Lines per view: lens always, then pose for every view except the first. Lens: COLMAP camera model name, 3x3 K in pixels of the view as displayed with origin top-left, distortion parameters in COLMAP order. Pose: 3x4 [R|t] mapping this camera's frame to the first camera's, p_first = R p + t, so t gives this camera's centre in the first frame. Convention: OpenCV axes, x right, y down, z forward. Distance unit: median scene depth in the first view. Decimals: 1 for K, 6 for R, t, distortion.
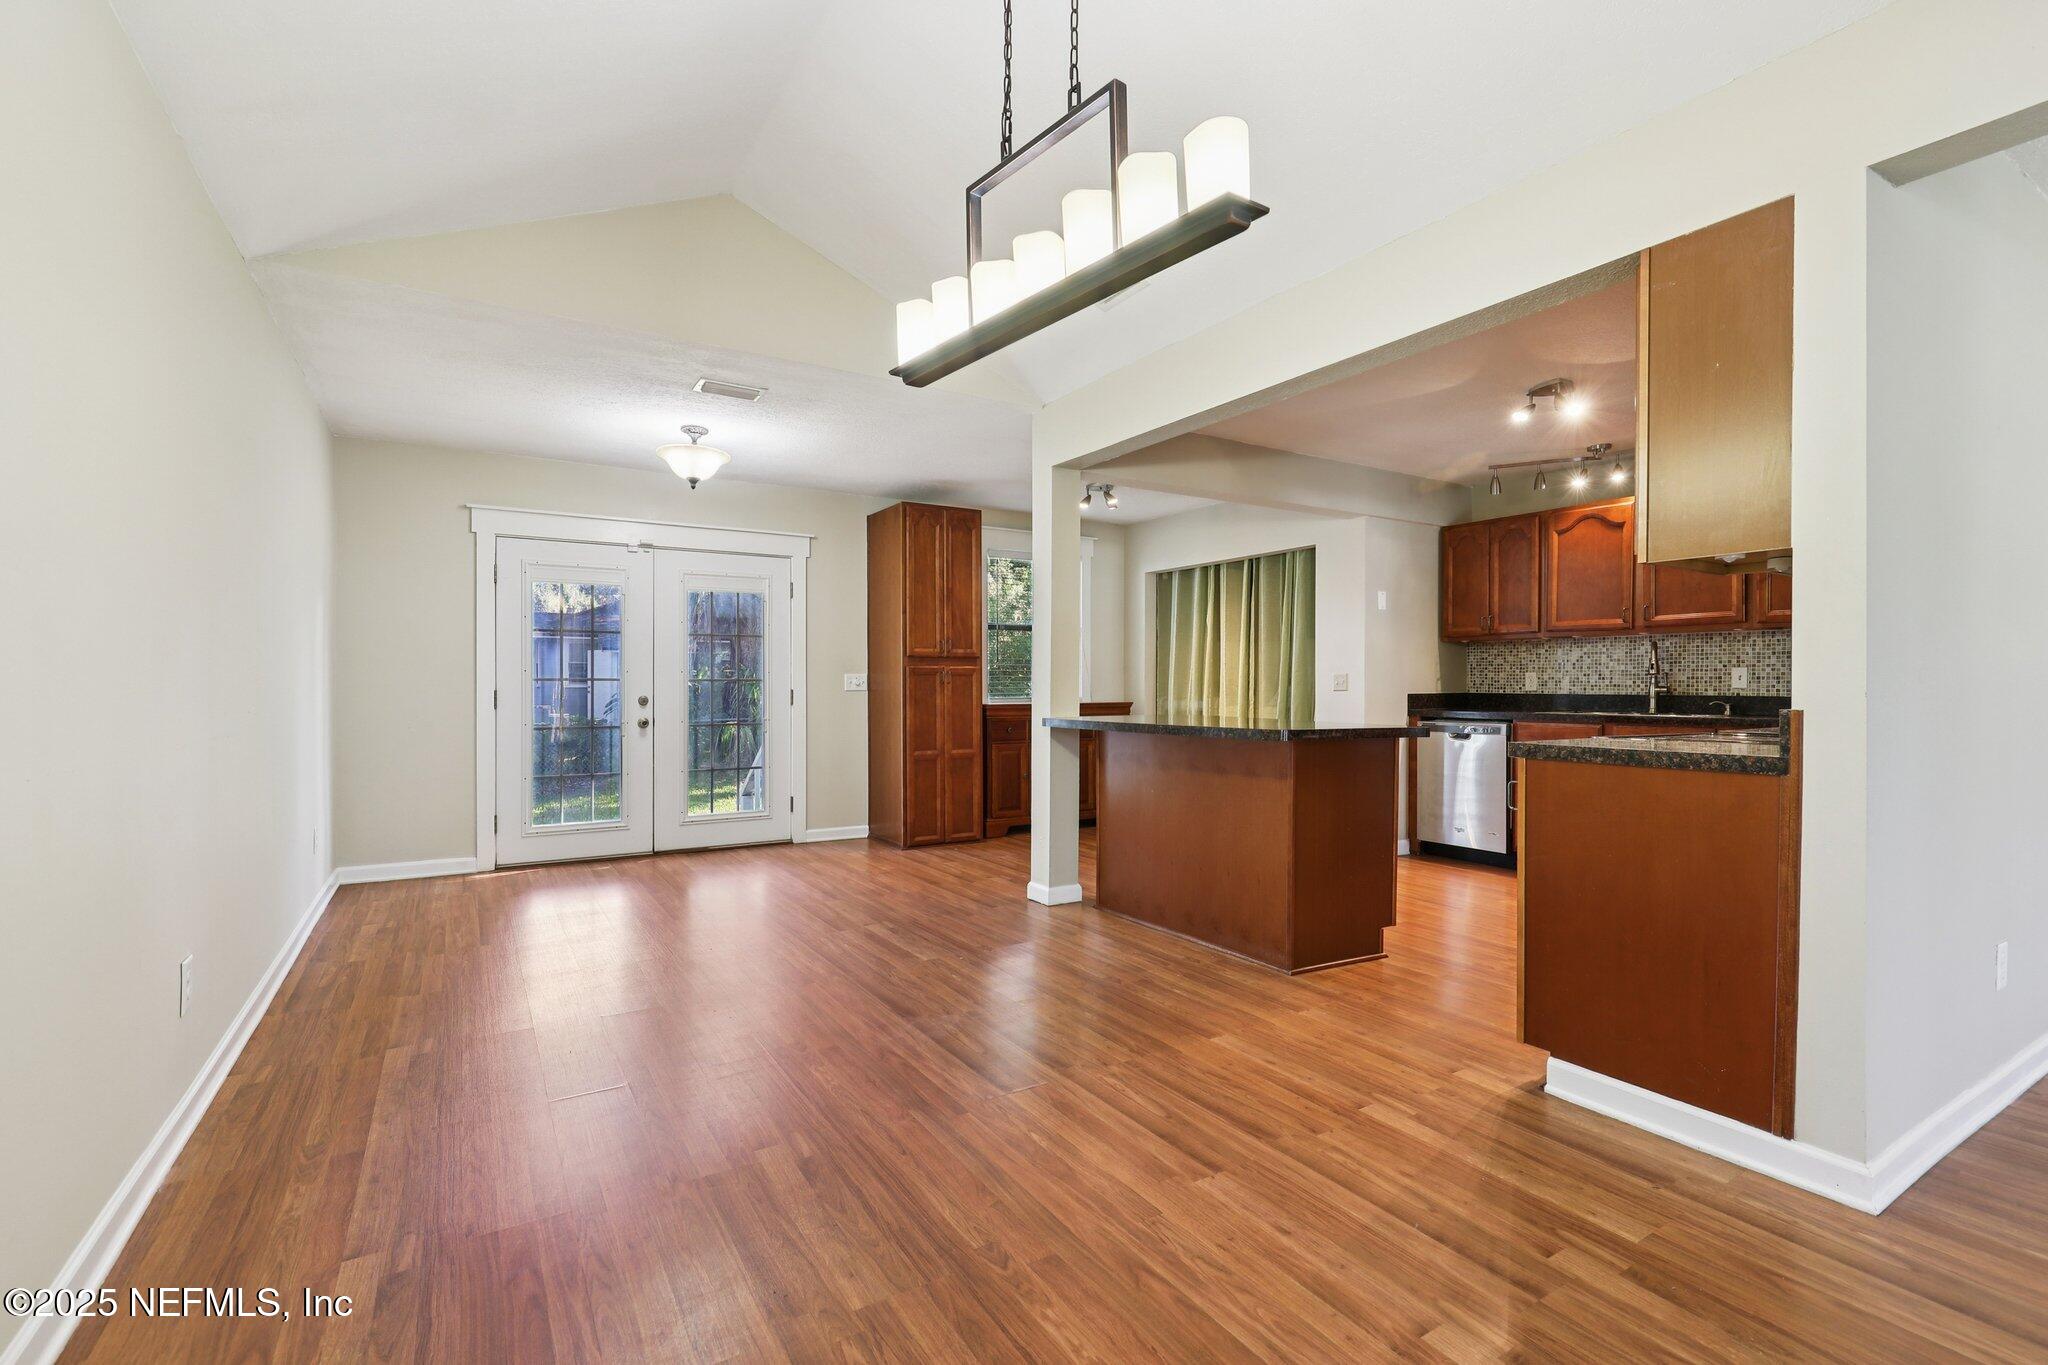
lens RADIAL K [[933.6, 0, 1024.0], [0, 933.6, 682.5], [0, 0, 1]] dist [-0.002583, -0.000347]
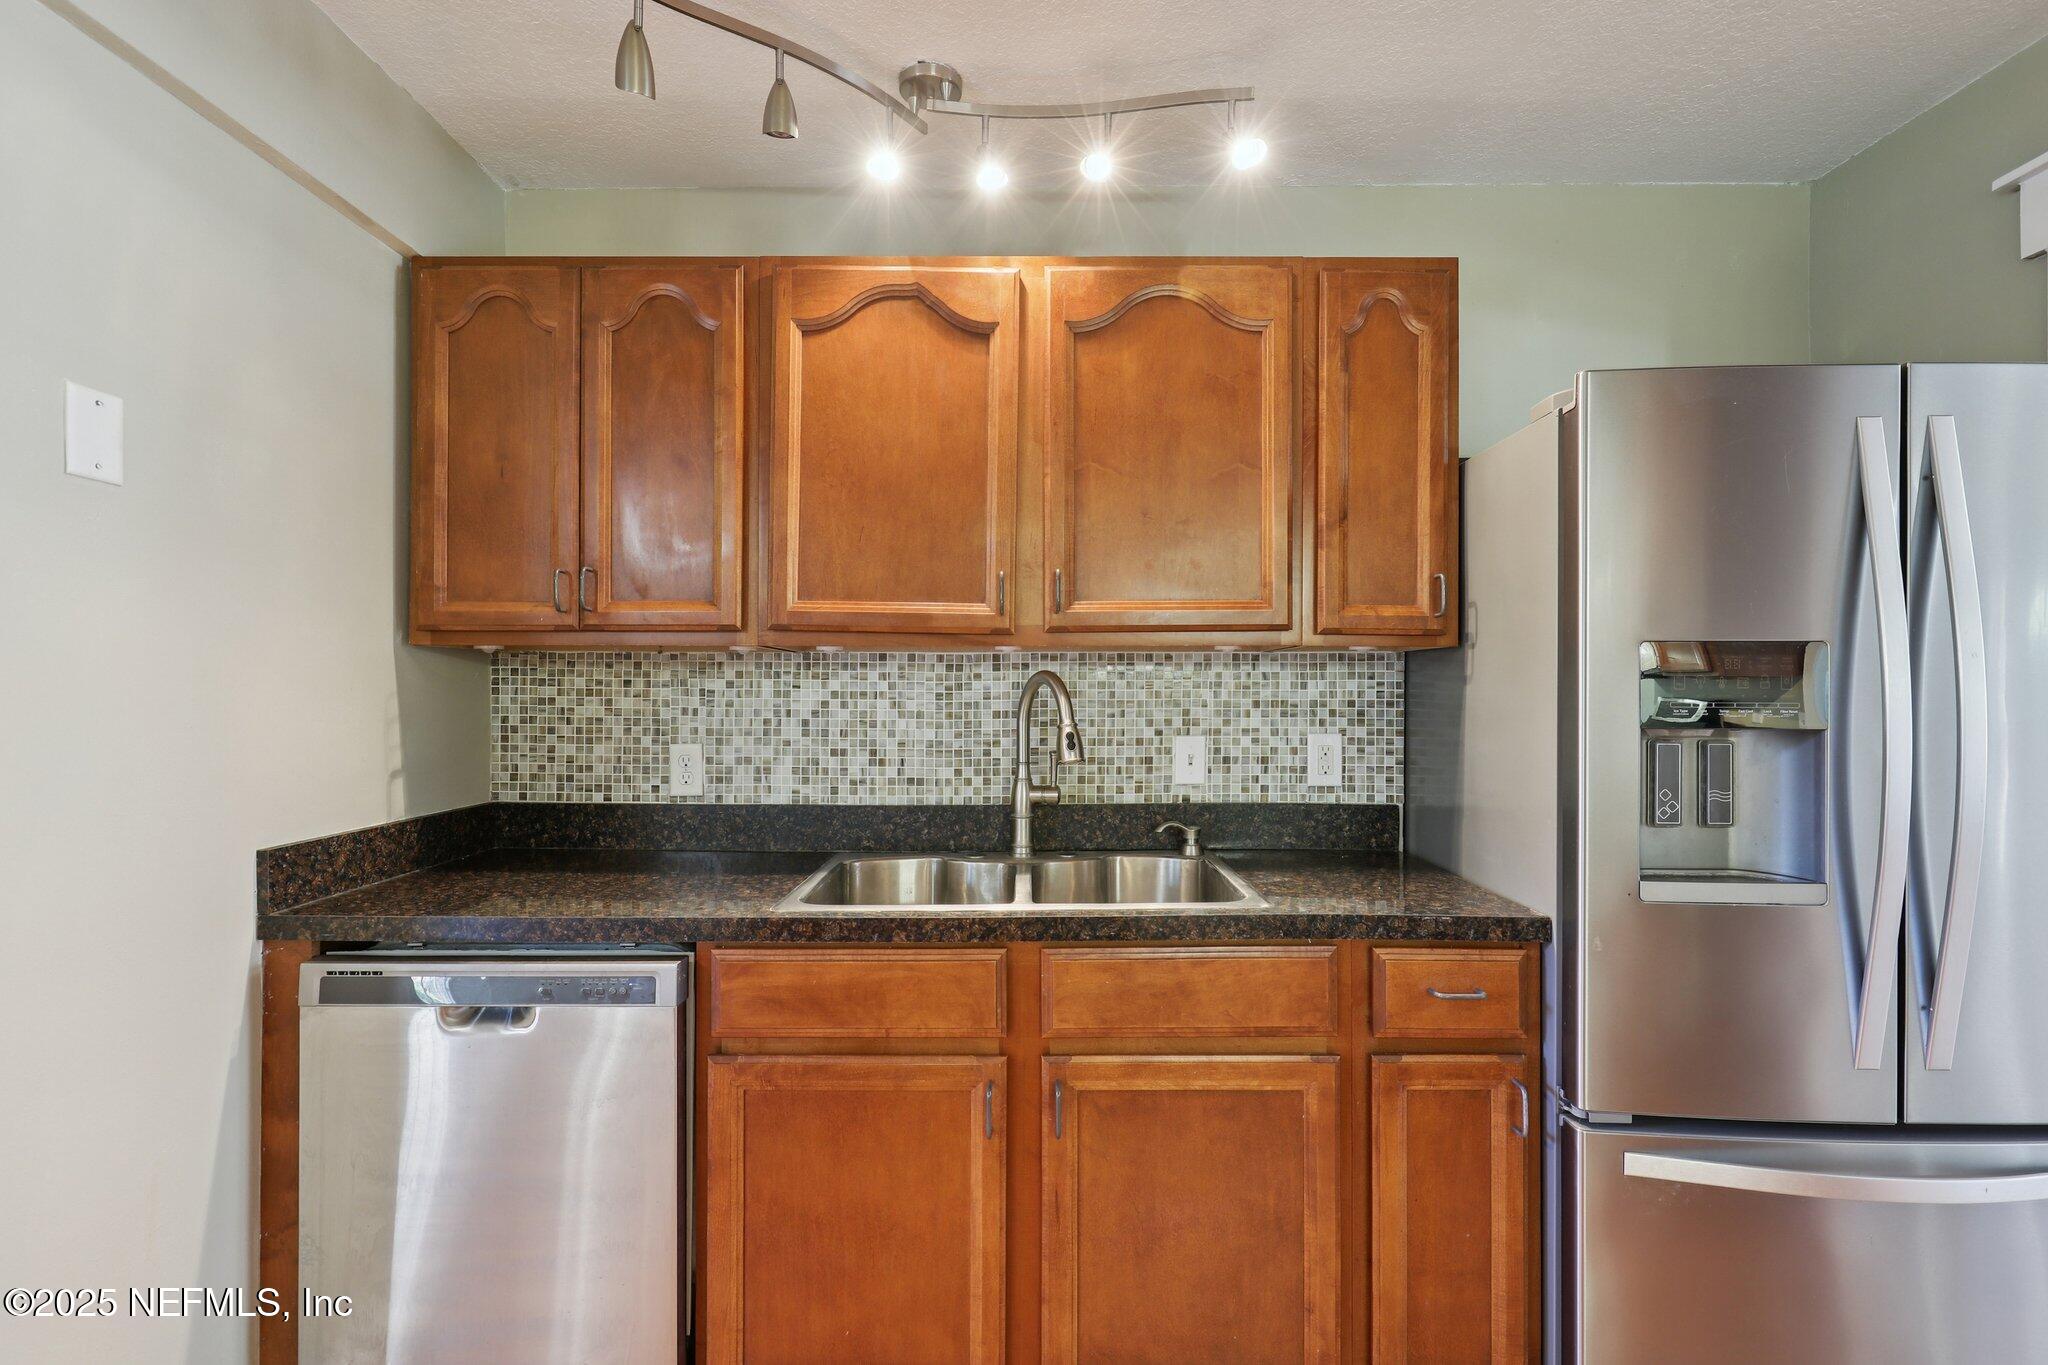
lens RADIAL K [[922.9, 0, 1039.3], [0, 922.9, 692.4], [0, 0, 1]] dist [-0.004168, -0.000031]
pose [[0.519433, 0.003837, 0.854503, 0.329743], [0.001028, 0.999986, -0.005115, -0.029974], [-0.854511, 0.003536, 0.519422, 0.739635]]
